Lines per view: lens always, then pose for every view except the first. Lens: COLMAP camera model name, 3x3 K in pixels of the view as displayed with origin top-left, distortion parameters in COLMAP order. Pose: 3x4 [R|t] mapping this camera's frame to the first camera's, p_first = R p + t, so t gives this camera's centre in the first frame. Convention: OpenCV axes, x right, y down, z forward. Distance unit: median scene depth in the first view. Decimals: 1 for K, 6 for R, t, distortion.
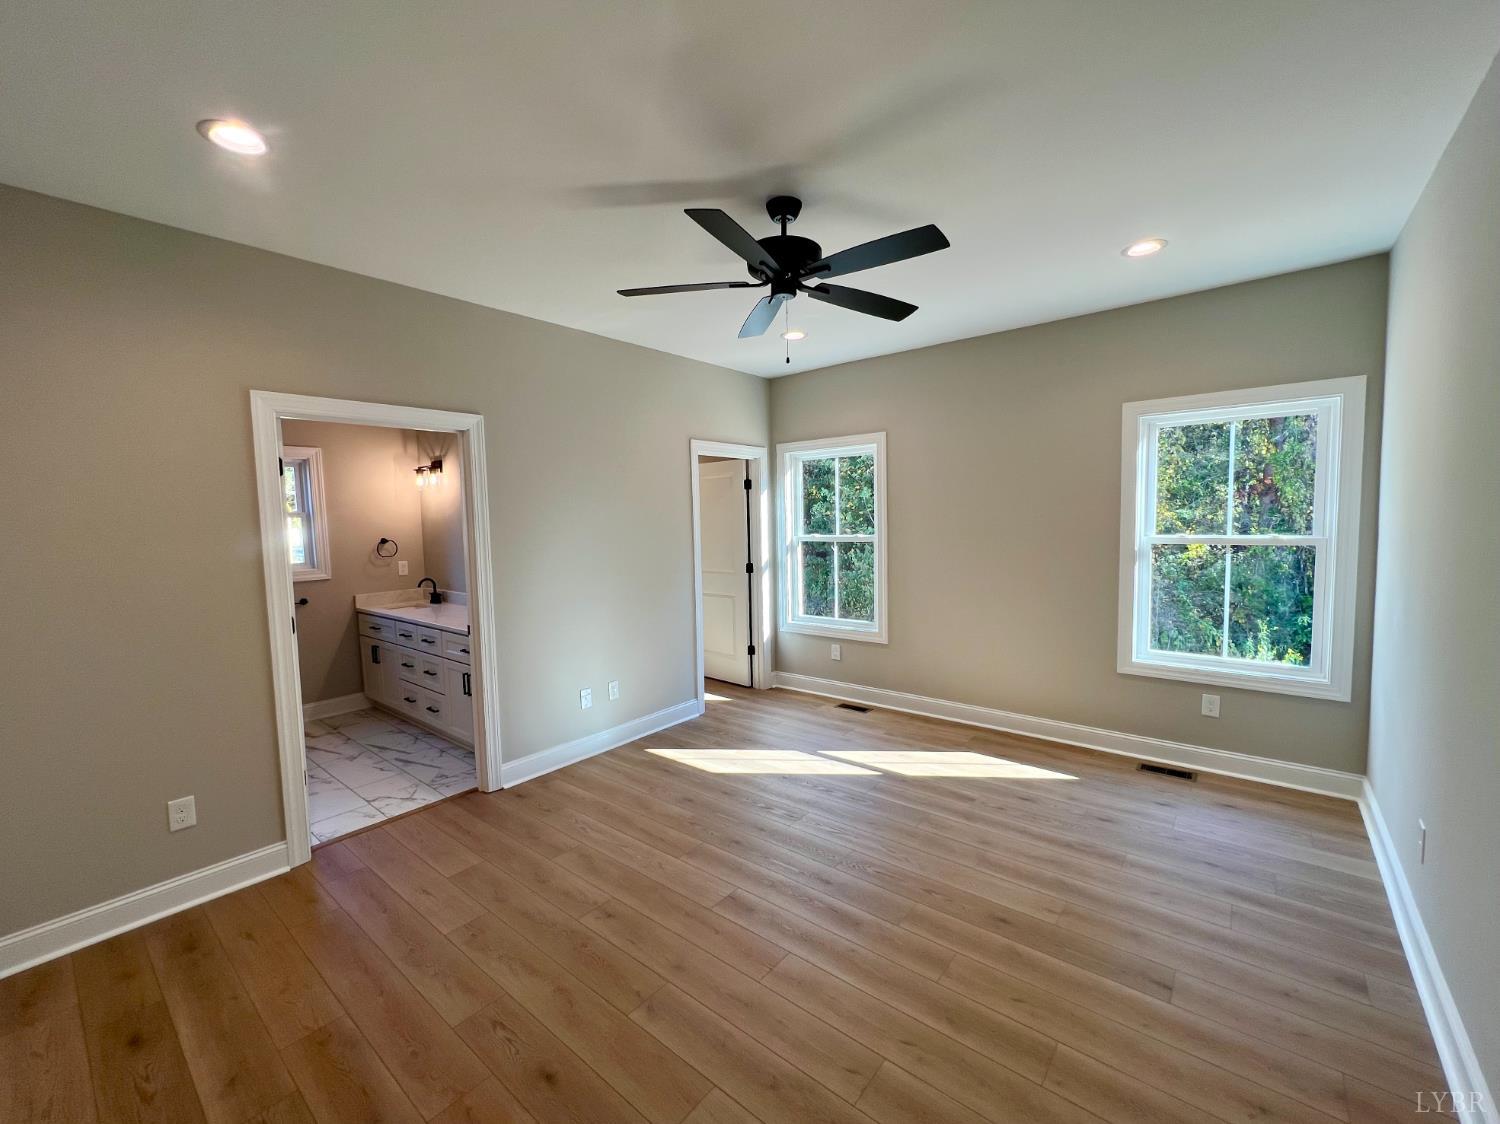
lens RADIAL K [[600.4, 0, 749.5], [0, 600.4, 559.3], [0, 0, 1]] dist [-0.001950, 0.000090]
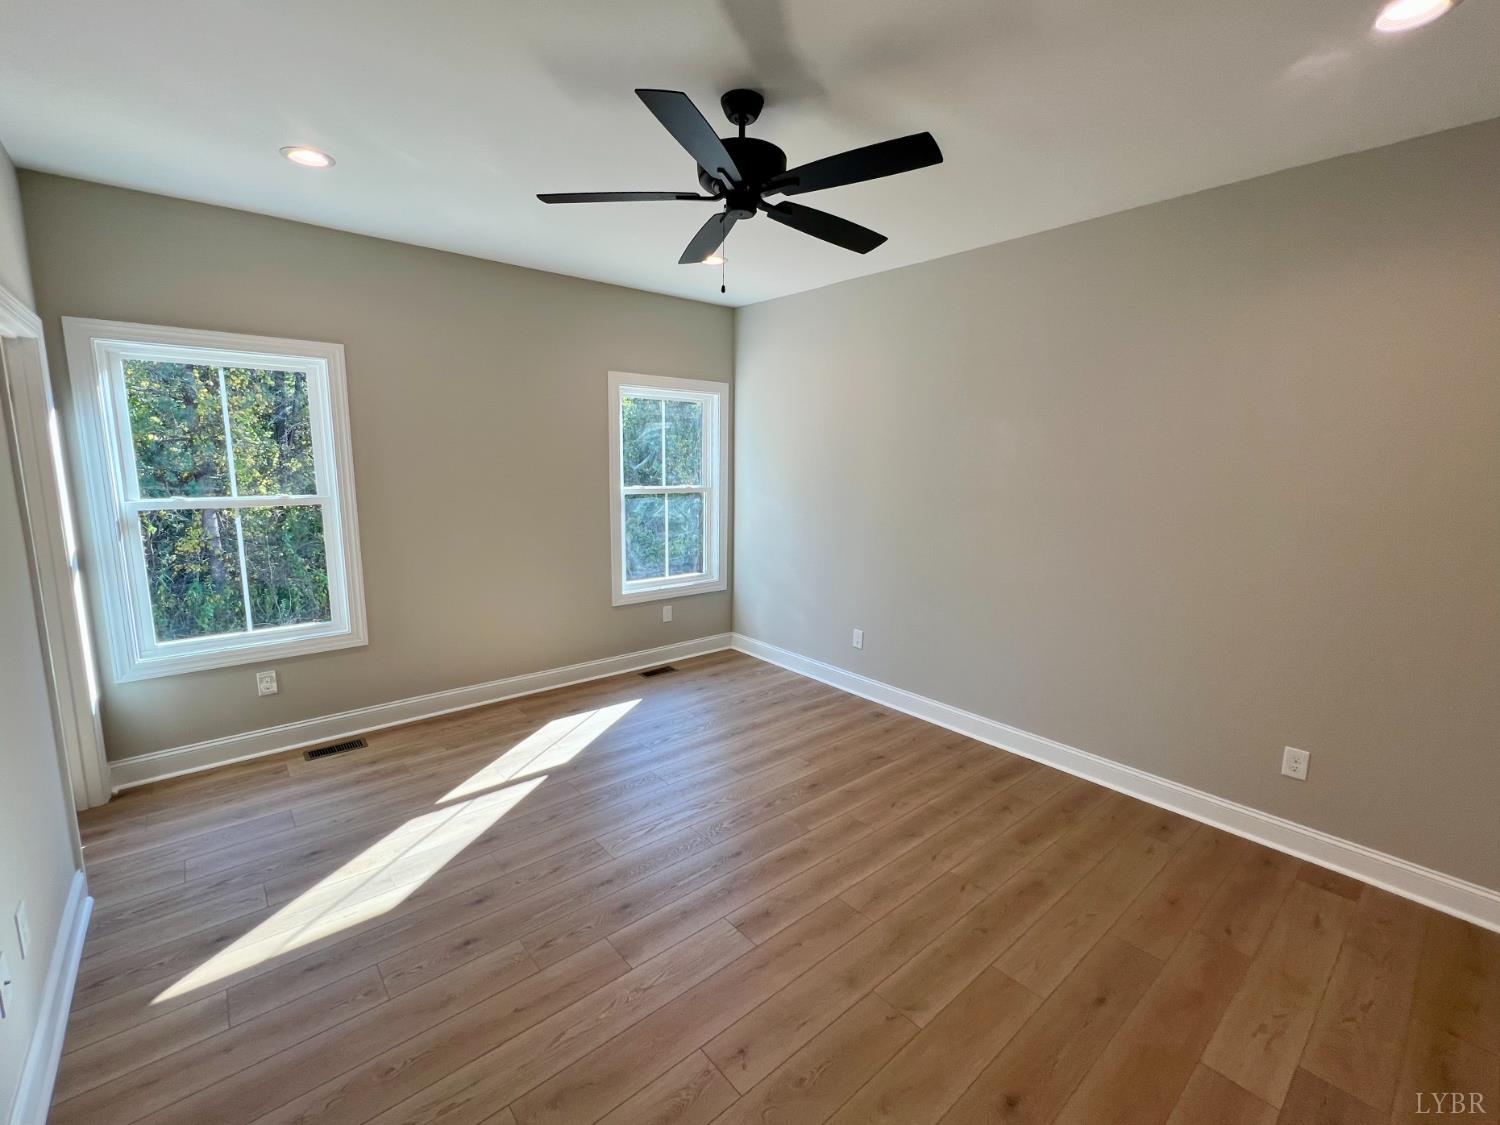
lens RADIAL K [[633.4, 0, 755.0], [0, 633.4, 554.3], [0, 0, 1]] dist [-0.002288, 0.000010]
pose [[0.198057, -0.124093, 0.972304, -0.497676], [0.054519, 0.991813, 0.115478, -0.036768], [-0.978673, 0.030138, 0.203201, 0.465964]]
